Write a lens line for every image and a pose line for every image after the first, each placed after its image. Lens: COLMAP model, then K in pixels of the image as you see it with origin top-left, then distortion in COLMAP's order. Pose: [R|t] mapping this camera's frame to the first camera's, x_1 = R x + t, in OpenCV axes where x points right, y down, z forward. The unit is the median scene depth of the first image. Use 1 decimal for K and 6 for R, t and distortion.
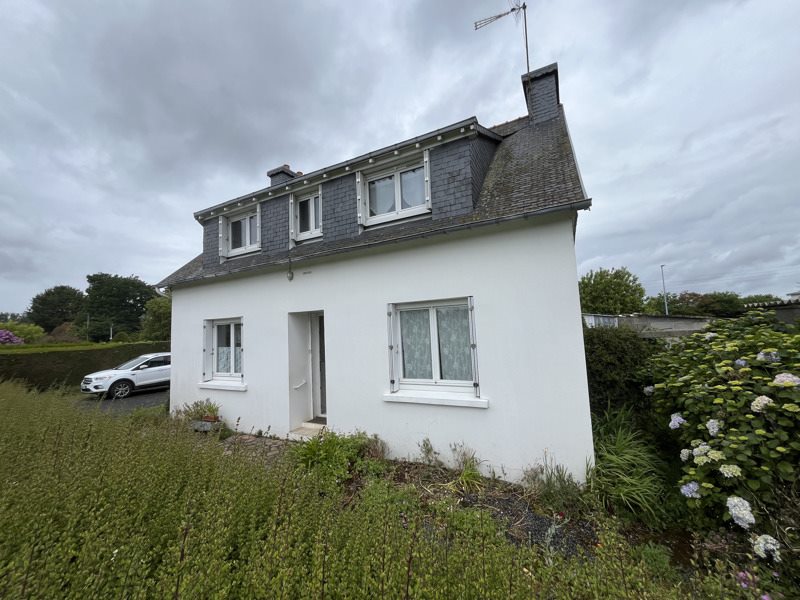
lens RADIAL K [[320.5, 0, 400.0], [0, 320.5, 300.0], [0, 0, 1]] dist [0.000746, 0.000043]
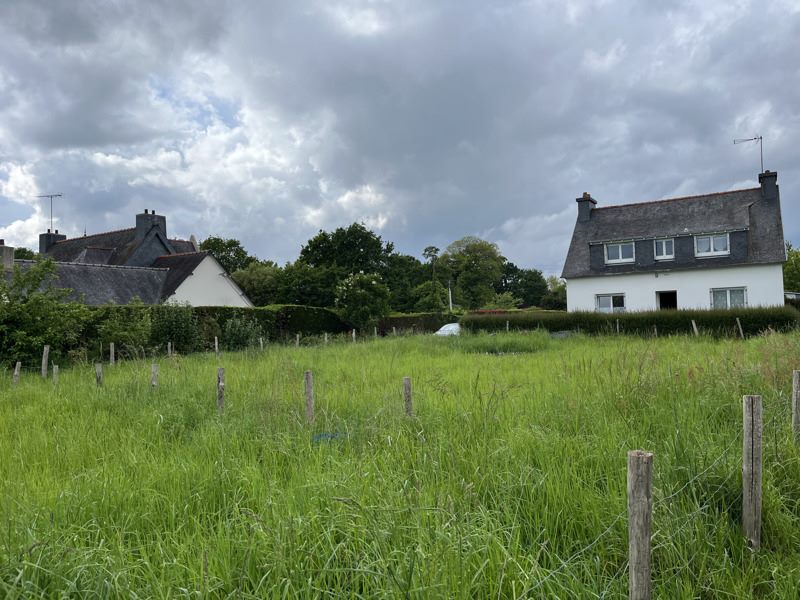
lens RADIAL K [[595.0, 0, 400.0], [0, 595.0, 300.0], [0, 0, 1]] dist [0.003442, 0.000119]
pose [[0.998288, 0.001611, -0.058461, -1.976704], [0.002429, 0.997615, 0.068981, -0.203213], [0.058433, -0.069005, 0.995904, -3.496662]]
